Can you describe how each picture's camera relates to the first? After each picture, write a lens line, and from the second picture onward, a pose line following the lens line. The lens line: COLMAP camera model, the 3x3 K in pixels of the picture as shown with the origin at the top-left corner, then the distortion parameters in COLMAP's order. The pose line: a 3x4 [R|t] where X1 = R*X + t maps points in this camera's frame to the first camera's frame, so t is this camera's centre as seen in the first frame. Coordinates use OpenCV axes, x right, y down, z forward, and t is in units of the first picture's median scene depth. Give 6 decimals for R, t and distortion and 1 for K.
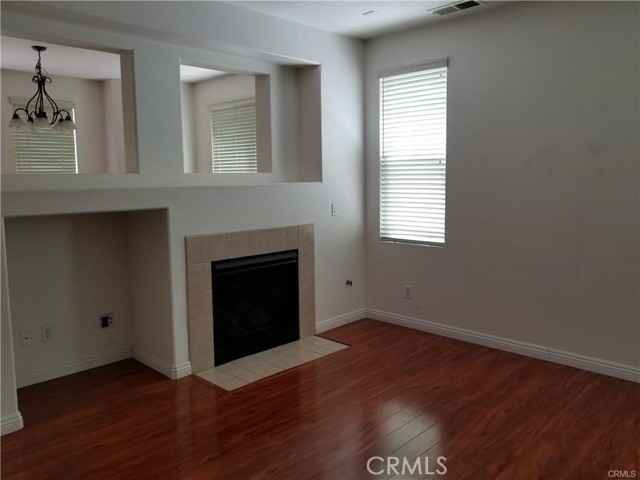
lens RADIAL K [[509.1, 0, 319.9], [0, 509.1, 227.4], [0, 0, 1]] dist [0.005542, -0.003467]
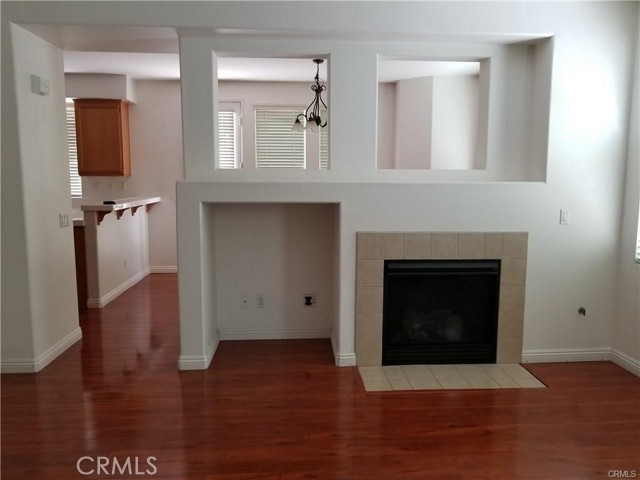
lens RADIAL K [[503.9, 0, 320.0], [0, 503.9, 240.0], [0, 0, 1]] dist [0.002458, 0.001953]
pose [[0.747906, 0.101431, -0.656009, 0.312687], [-0.080696, 0.994820, 0.061817, -0.019997], [0.658882, 0.006704, 0.752217, 0.174777]]
